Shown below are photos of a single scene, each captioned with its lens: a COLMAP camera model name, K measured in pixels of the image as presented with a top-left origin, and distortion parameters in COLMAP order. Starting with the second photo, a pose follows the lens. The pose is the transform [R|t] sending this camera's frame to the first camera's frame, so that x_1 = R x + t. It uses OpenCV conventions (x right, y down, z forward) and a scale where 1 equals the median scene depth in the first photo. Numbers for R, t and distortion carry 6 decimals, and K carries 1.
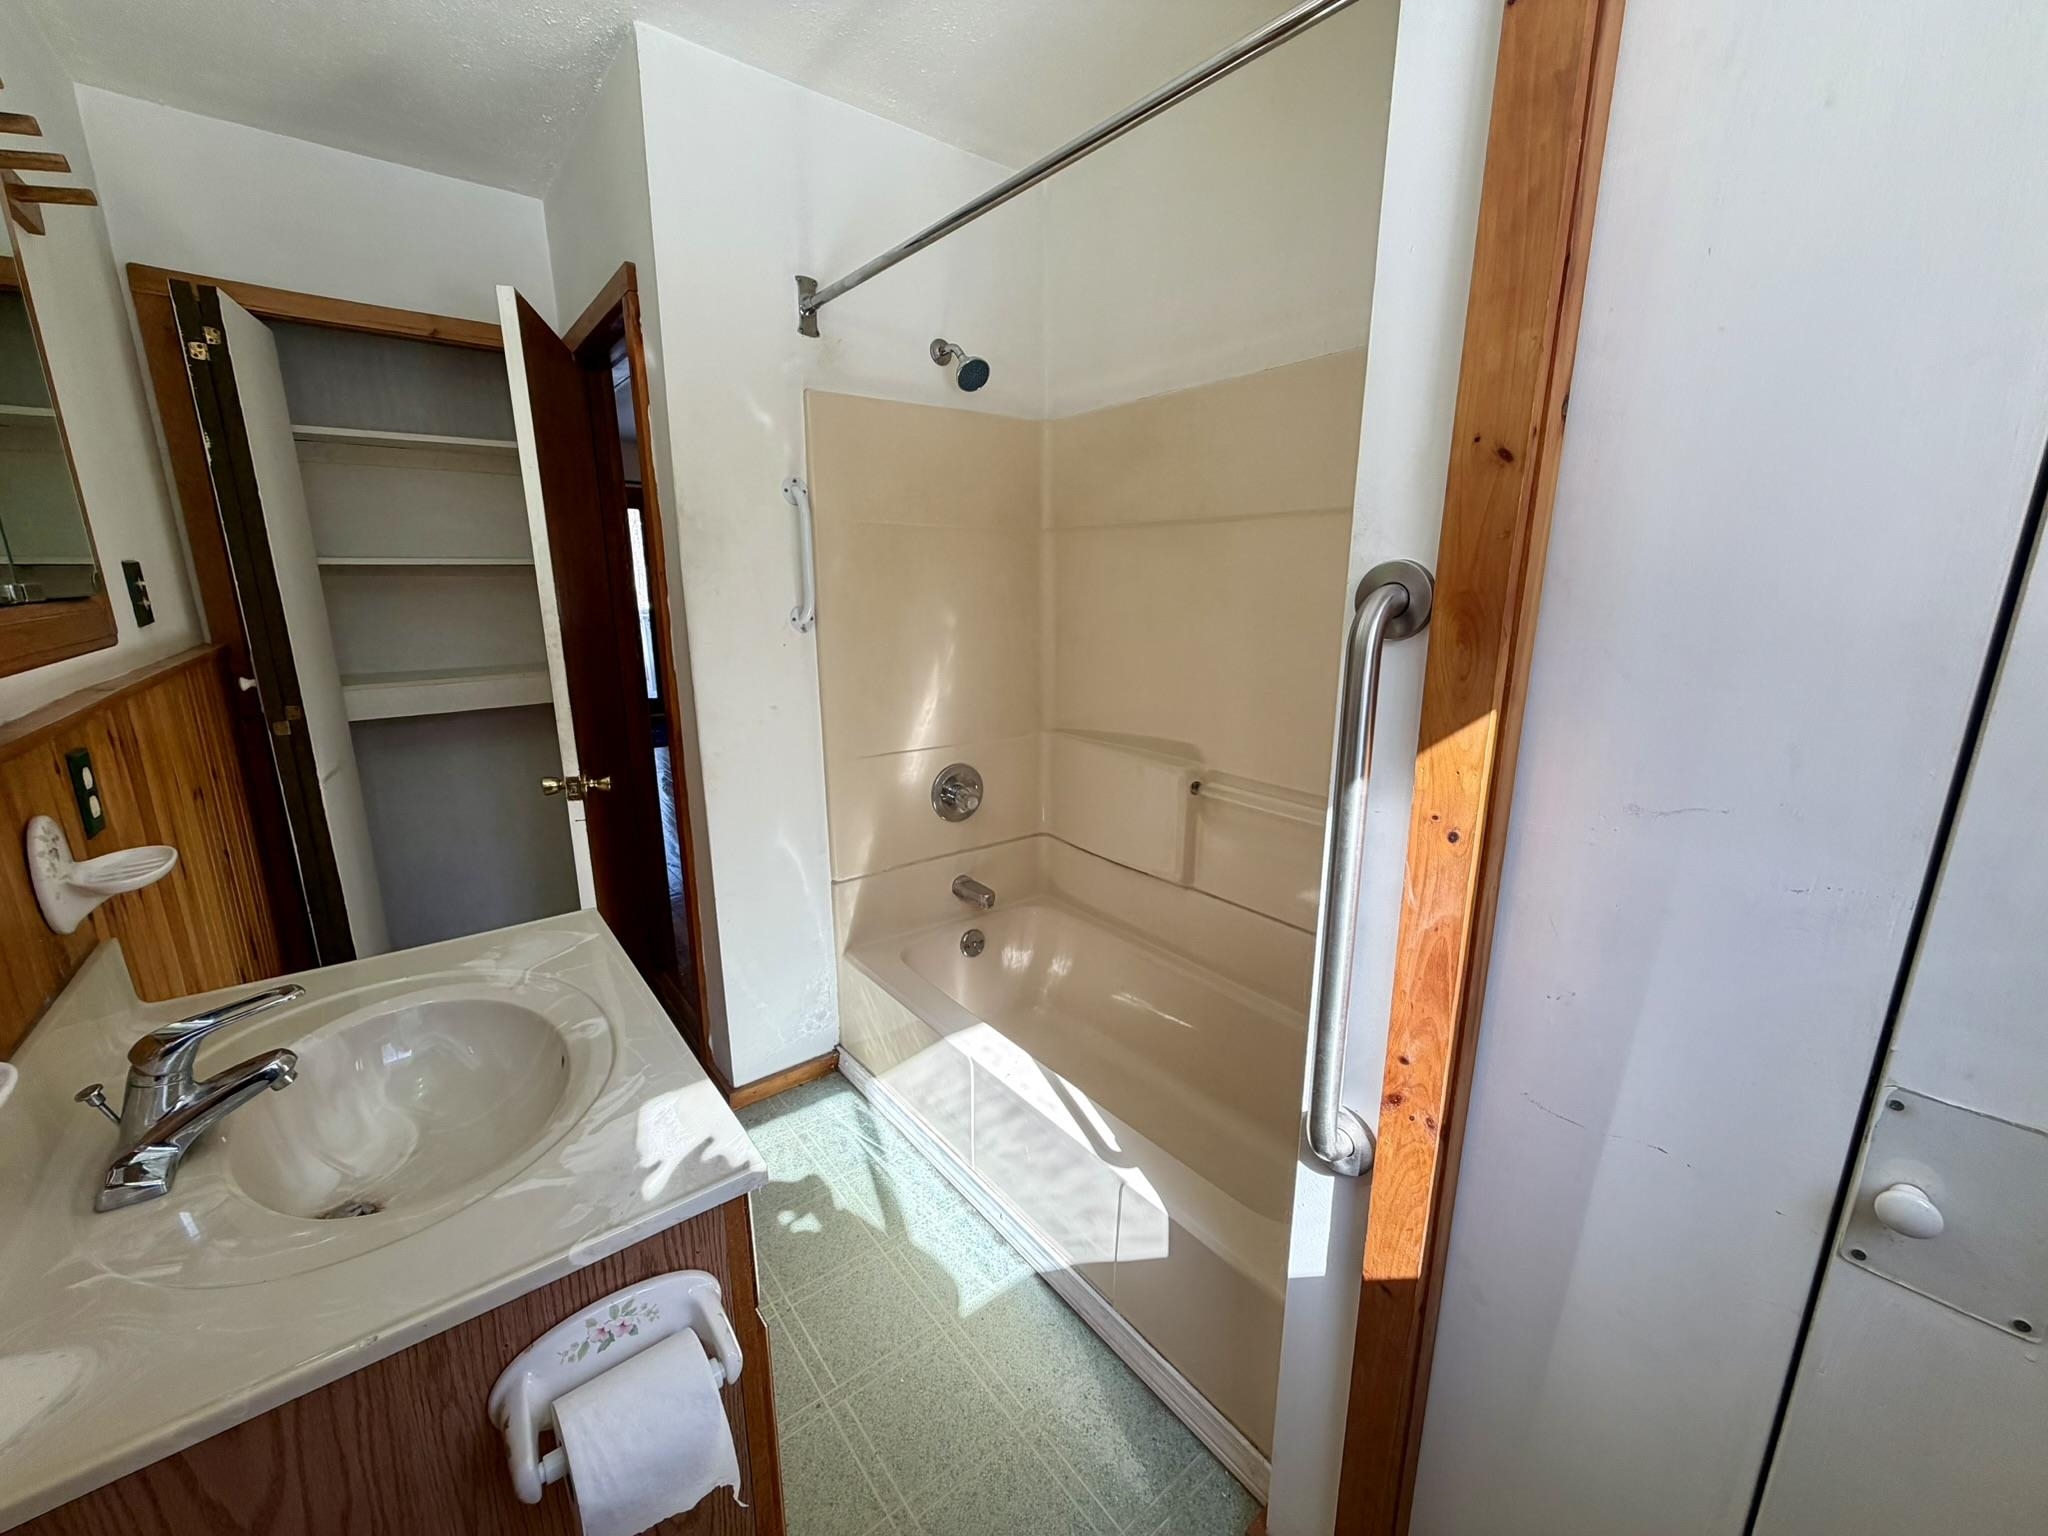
lens RADIAL K [[815.5, 0, 1021.6], [0, 815.5, 769.3], [0, 0, 1]] dist [-0.001454, 0.000516]
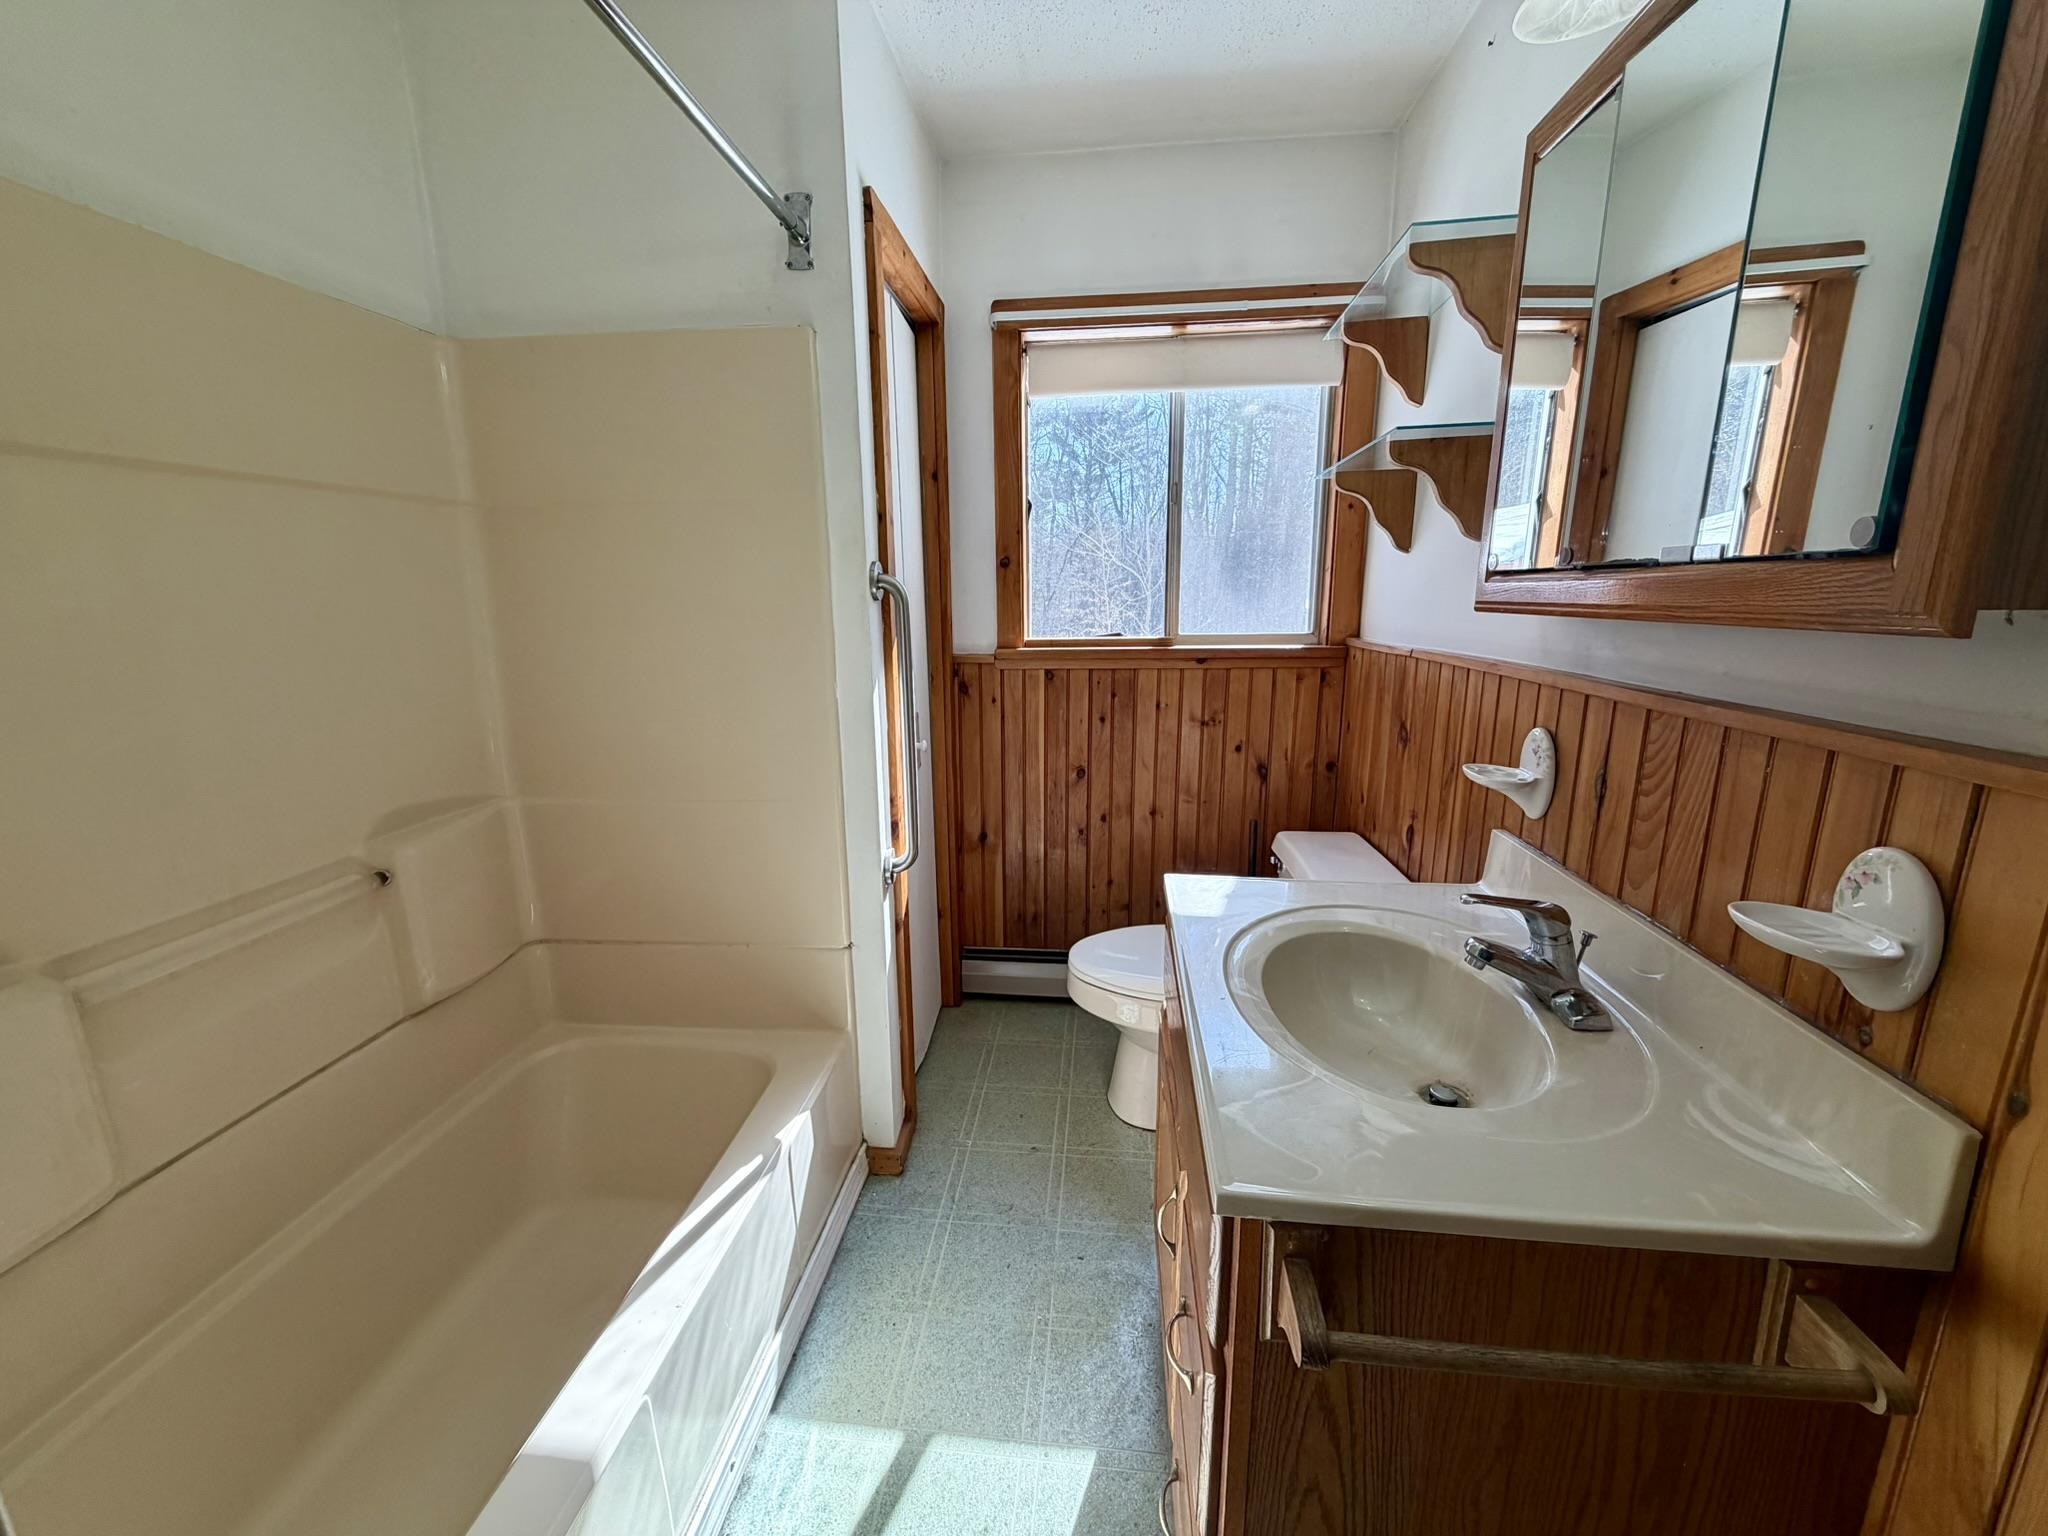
lens RADIAL K [[815.5, 0, 1017.2], [0, 815.5, 767.0], [0, 0, 1]] dist [-0.001454, 0.000516]
pose [[-0.715194, -0.146087, 0.683488, -0.695777], [0.166145, 0.914345, 0.369283, -0.266295], [-0.678891, 0.377667, -0.629662, 1.223807]]
